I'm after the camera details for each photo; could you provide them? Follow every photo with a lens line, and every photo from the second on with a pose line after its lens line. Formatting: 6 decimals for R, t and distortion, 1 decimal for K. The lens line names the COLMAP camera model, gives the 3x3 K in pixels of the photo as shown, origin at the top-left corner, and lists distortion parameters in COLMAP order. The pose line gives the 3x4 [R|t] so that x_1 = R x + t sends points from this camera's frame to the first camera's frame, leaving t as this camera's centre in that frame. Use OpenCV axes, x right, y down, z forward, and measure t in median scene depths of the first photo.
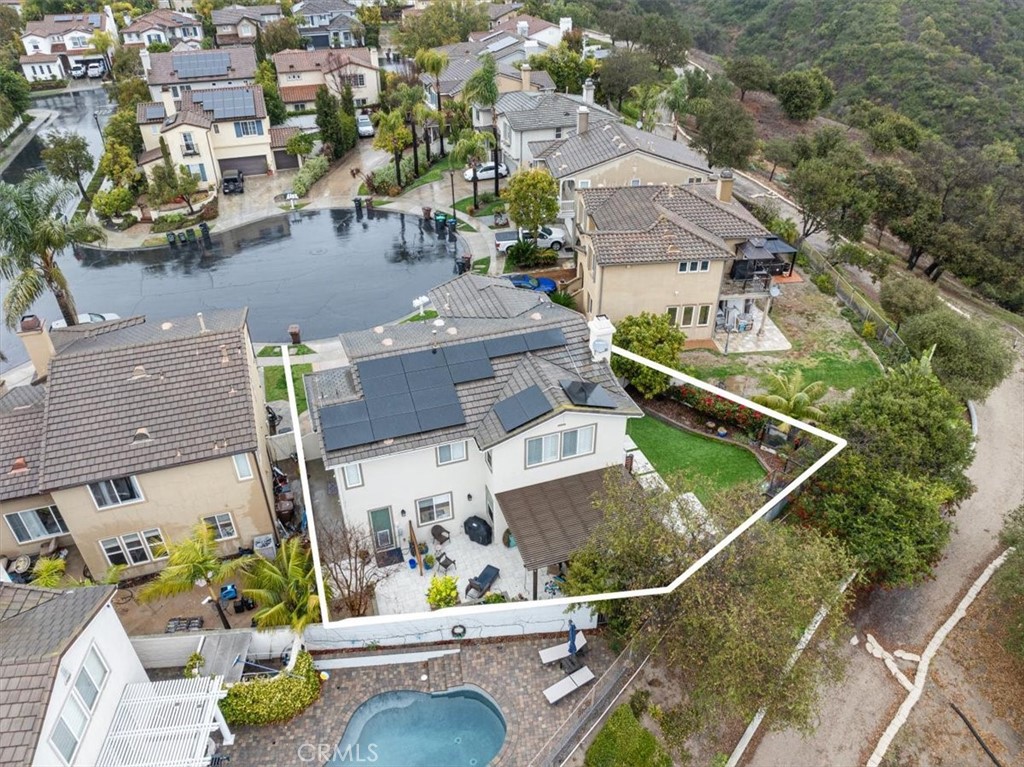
lens RADIAL K [[732.1, 0, 512.0], [0, 732.1, 383.5], [0, 0, 1]] dist [-0.008156, -0.005655]
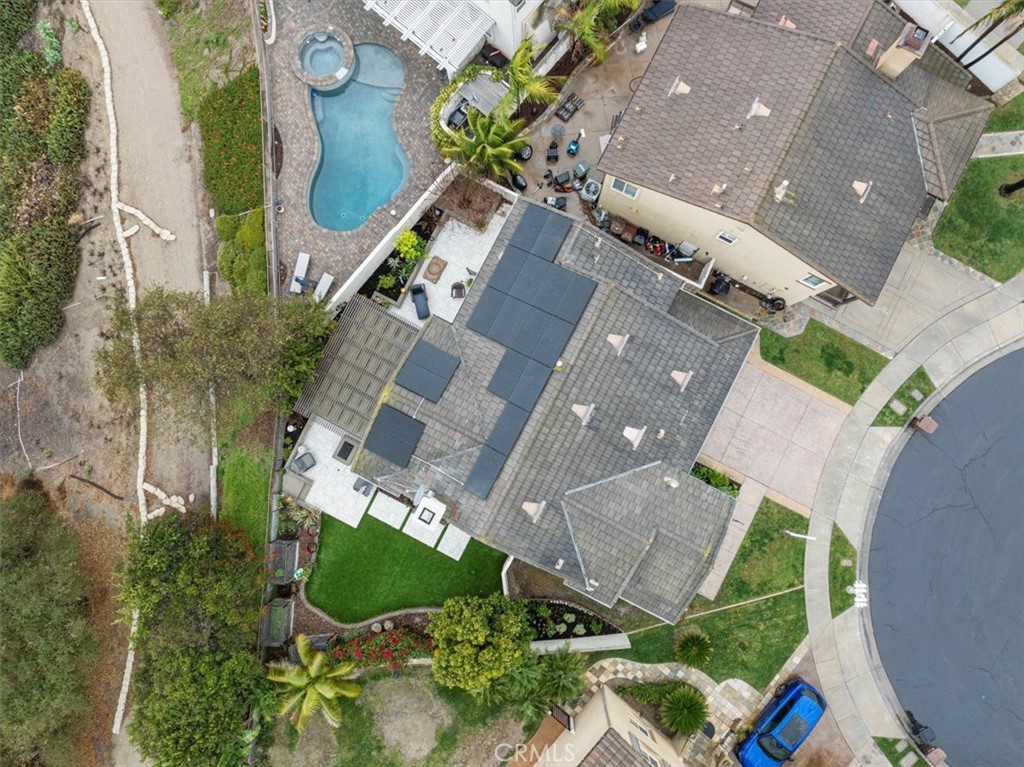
lens RADIAL K [[732.1, 0, 512.0], [0, 732.1, 383.5], [0, 0, 1]] dist [-0.008156, -0.005655]
pose [[-0.716984, 0.697088, -0.001730, -0.051391], [-0.360119, -0.368270, 0.857142, -0.842915], [0.596866, 0.615179, 0.515078, 0.579609]]
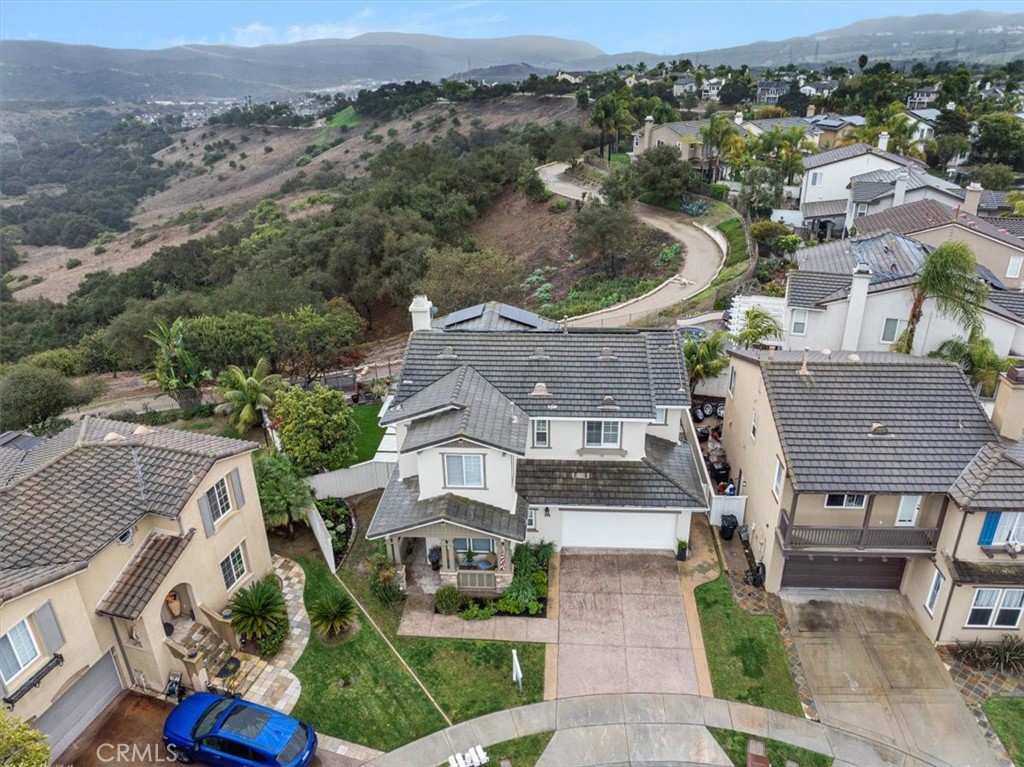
lens RADIAL K [[732.1, 0, 512.0], [0, 732.1, 383.5], [0, 0, 1]] dist [-0.008156, -0.005655]
pose [[-0.921294, -0.143563, 0.361395, -0.459075], [0.235406, 0.533817, 0.812172, -0.964447], [-0.309517, 0.833324, -0.458007, 1.693209]]
